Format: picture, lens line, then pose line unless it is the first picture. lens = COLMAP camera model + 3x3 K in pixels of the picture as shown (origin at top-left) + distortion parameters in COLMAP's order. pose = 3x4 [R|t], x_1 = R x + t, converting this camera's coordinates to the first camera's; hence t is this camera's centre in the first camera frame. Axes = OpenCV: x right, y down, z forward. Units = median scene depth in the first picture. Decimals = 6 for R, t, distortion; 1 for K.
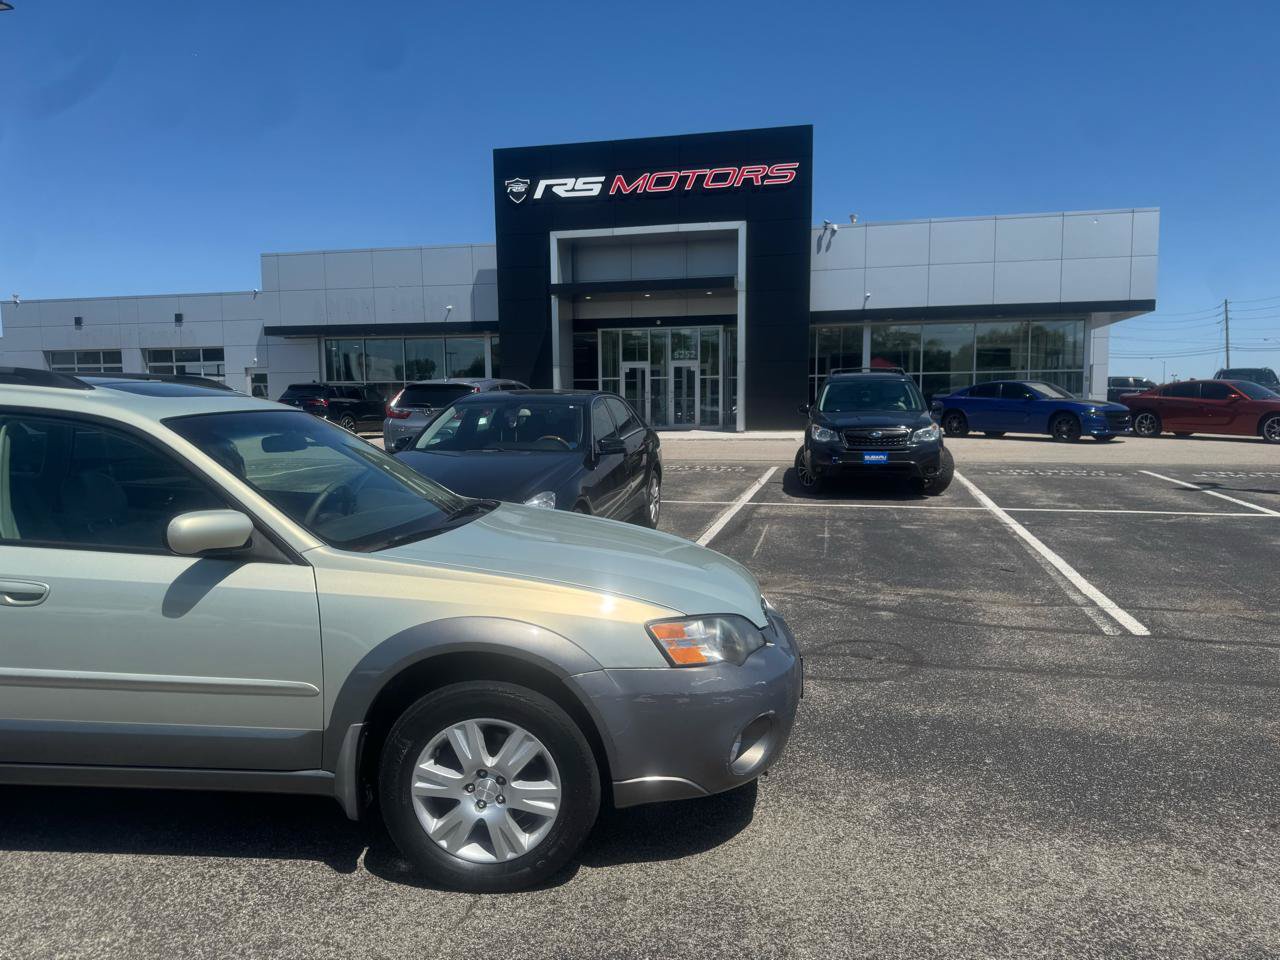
lens RADIAL K [[894.2, 0, 635.3], [0, 894.2, 507.1], [0, 0, 1]] dist [0.090975, -0.114314]
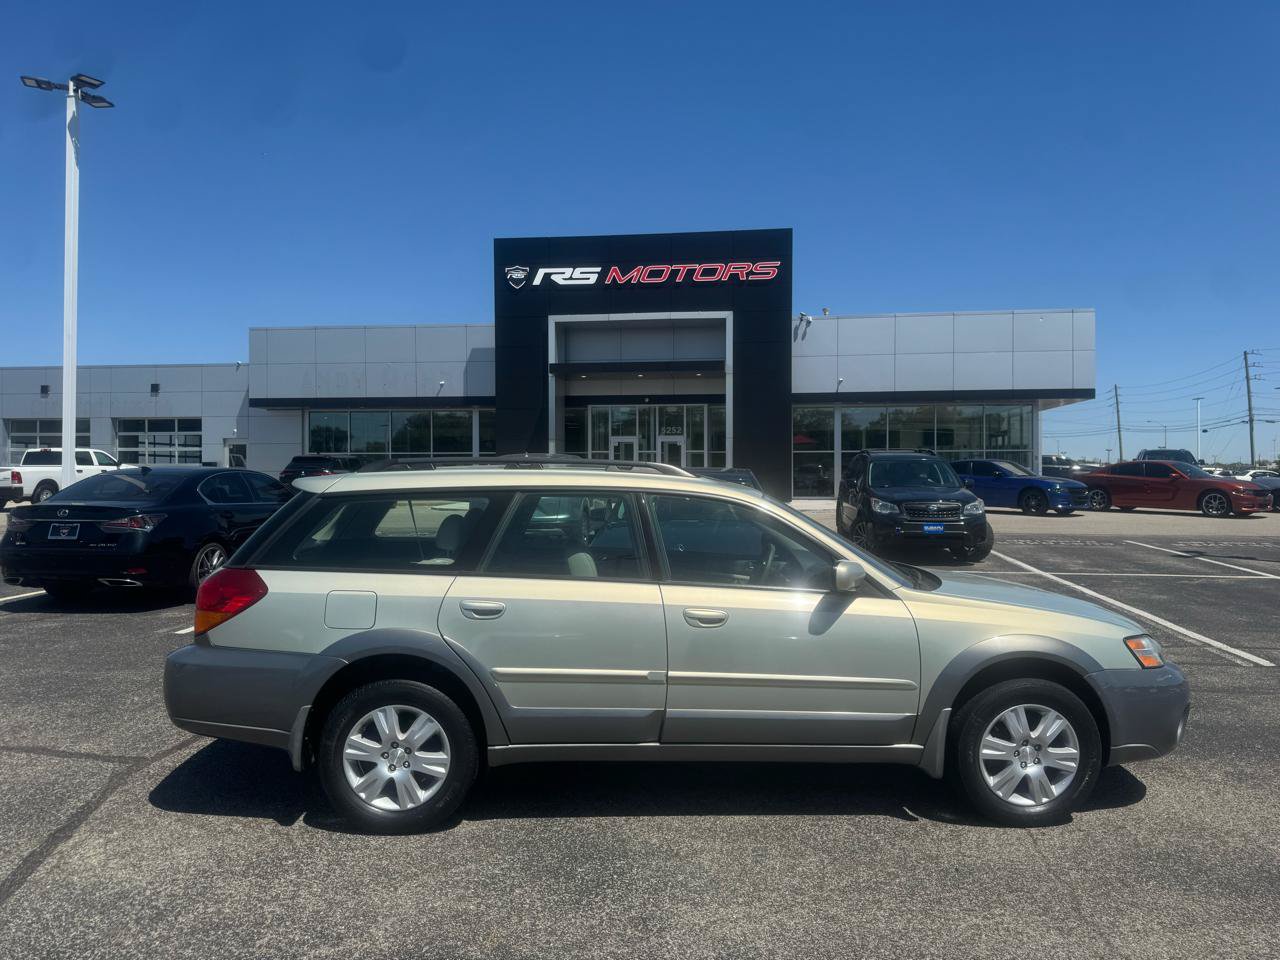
lens RADIAL K [[898.8, 0, 645.7], [0, 898.8, 473.0], [0, 0, 1]] dist [0.117506, -0.183282]
pose [[0.994598, 0.007440, 0.103532, -0.090828], [0.004619, 0.993267, -0.115752, 0.002944], [-0.103696, 0.115605, 0.987868, -0.043167]]
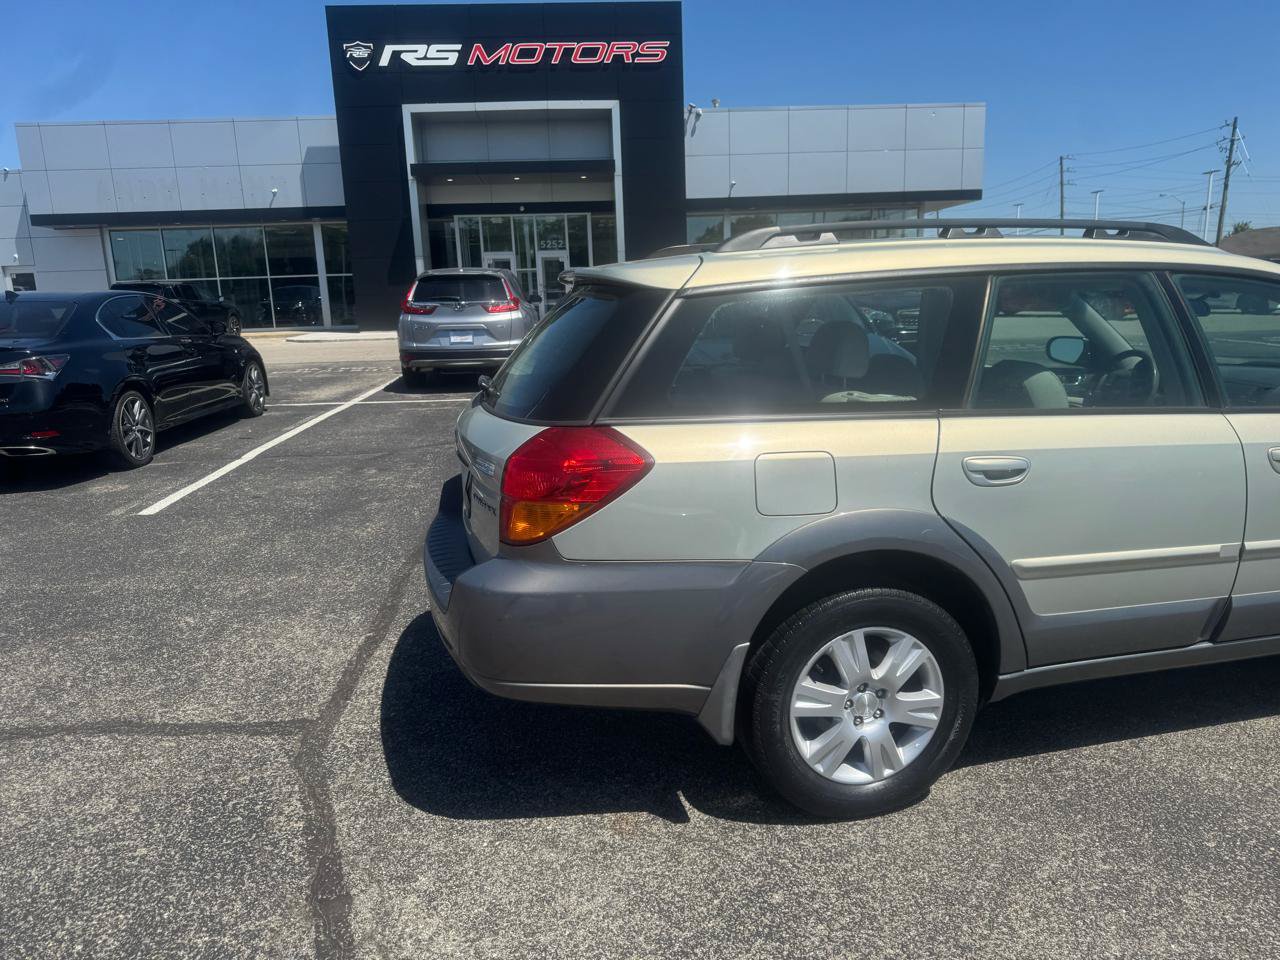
lens RADIAL K [[911.1, 0, 642.9], [0, 911.1, 492.9], [0, 0, 1]] dist [0.031942, -0.042584]
pose [[0.954939, -0.086181, 0.284014, -0.160653], [0.059012, 0.992942, 0.102881, -0.001304], [-0.290876, -0.081485, 0.953284, 0.029480]]
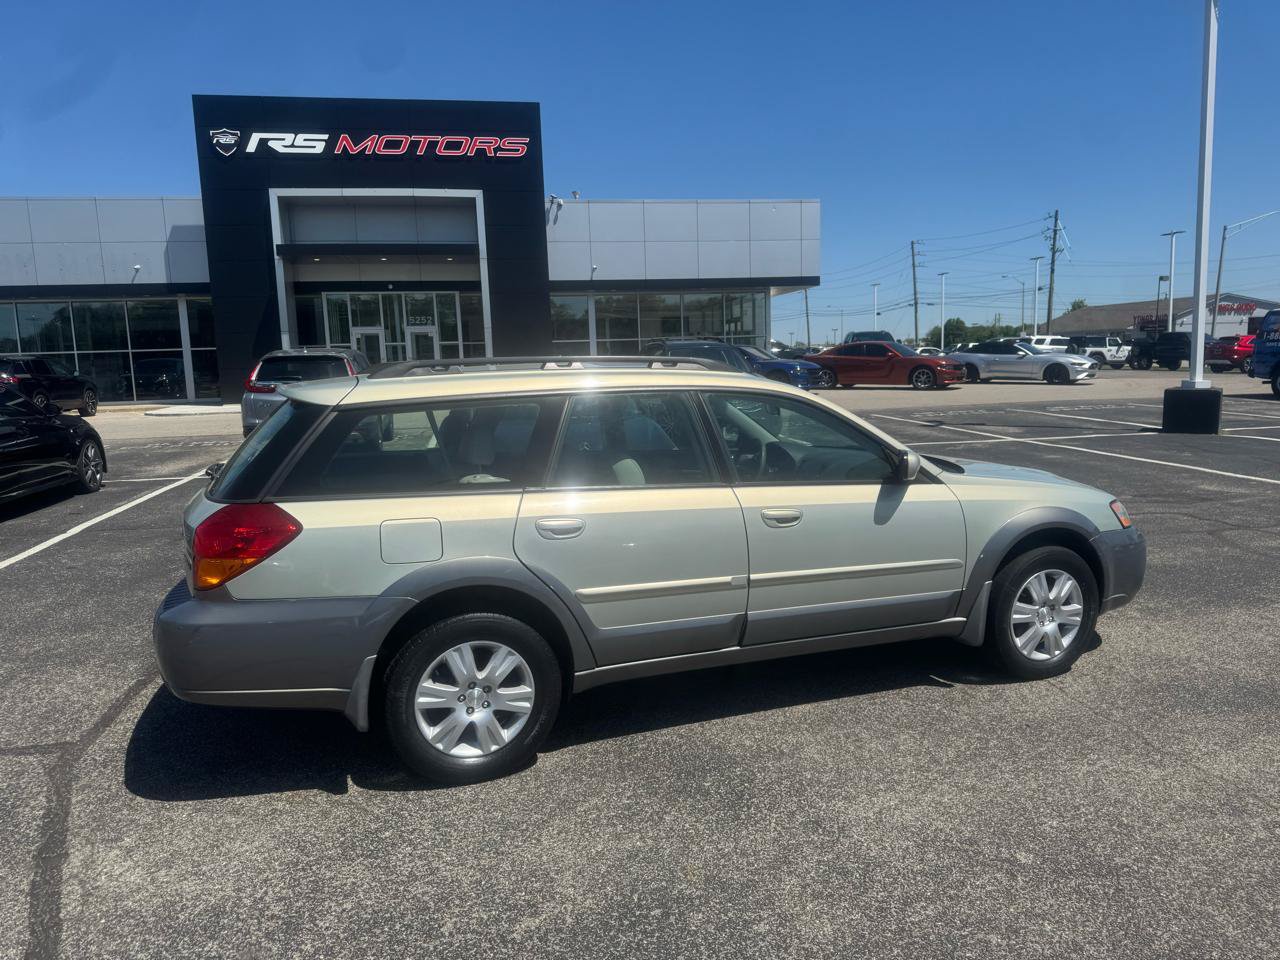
lens RADIAL K [[910.2, 0, 646.2], [0, 910.2, 477.0], [0, 0, 1]] dist [0.030076, -0.039042]
pose [[0.912927, -0.072364, 0.401657, -0.142252], [0.069766, 0.997340, 0.021113, -0.001430], [-0.402117, 0.008748, 0.915547, -0.018786]]
